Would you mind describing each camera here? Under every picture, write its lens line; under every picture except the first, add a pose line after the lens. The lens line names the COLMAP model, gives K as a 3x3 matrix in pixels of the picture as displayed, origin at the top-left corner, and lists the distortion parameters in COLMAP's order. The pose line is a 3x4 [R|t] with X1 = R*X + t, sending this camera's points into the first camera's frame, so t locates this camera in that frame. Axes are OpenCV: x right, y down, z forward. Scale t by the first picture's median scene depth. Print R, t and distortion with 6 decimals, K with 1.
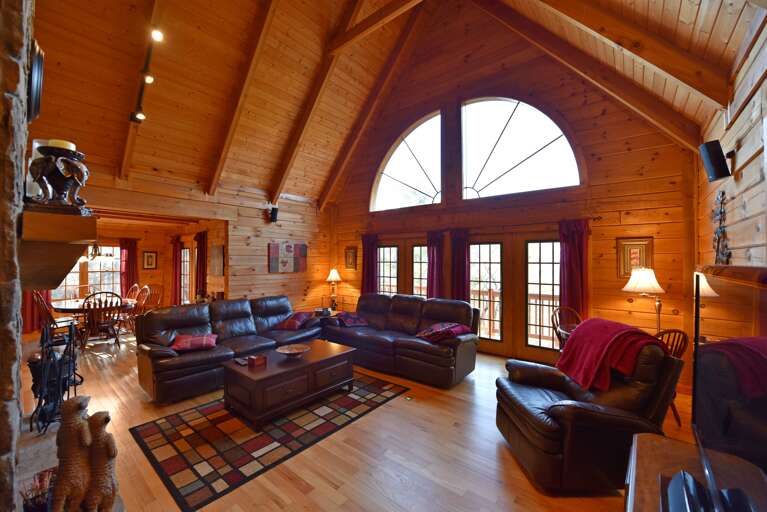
lens RADIAL K [[305.8, 0, 380.3], [0, 305.8, 257.8], [0, 0, 1]] dist [-0.028141, -0.000164]
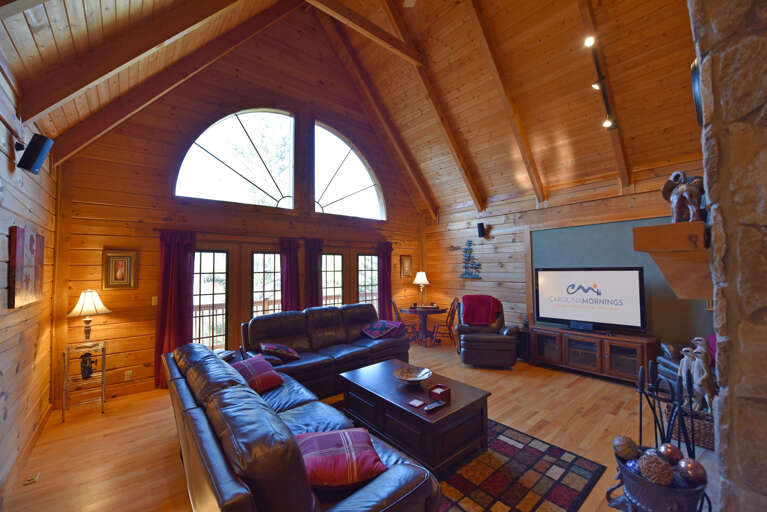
lens RADIAL K [[305.8, 0, 380.3], [0, 305.8, 257.8], [0, 0, 1]] dist [-0.028141, -0.000164]
pose [[0.188547, 0.028942, 0.981638, -0.817390], [0.005405, 0.999520, -0.030508, 0.002455], [-0.982049, 0.011058, 0.188300, 0.658052]]
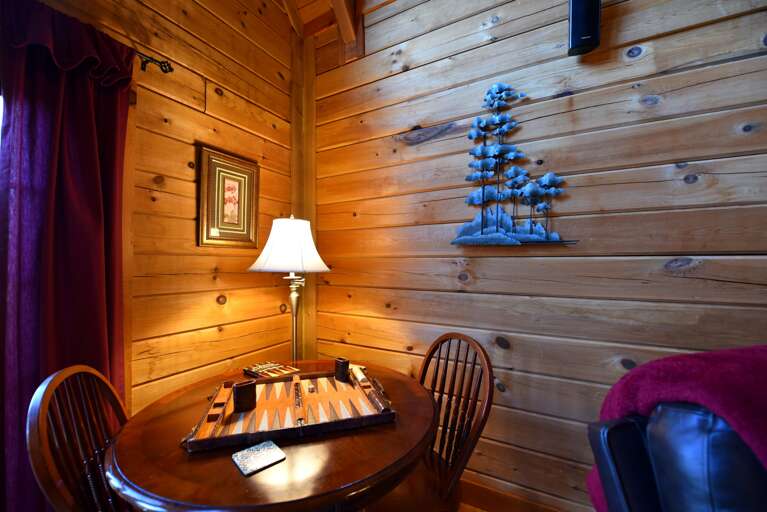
lens RADIAL K [[305.8, 0, 380.3], [0, 305.8, 257.8], [0, 0, 1]] dist [-0.028141, -0.000164]
pose [[-0.177832, 0.004699, 0.984050, 0.308105], [-0.009330, 0.999936, -0.006461, 0.069838], [-0.984017, -0.010330, -0.177776, 0.705645]]
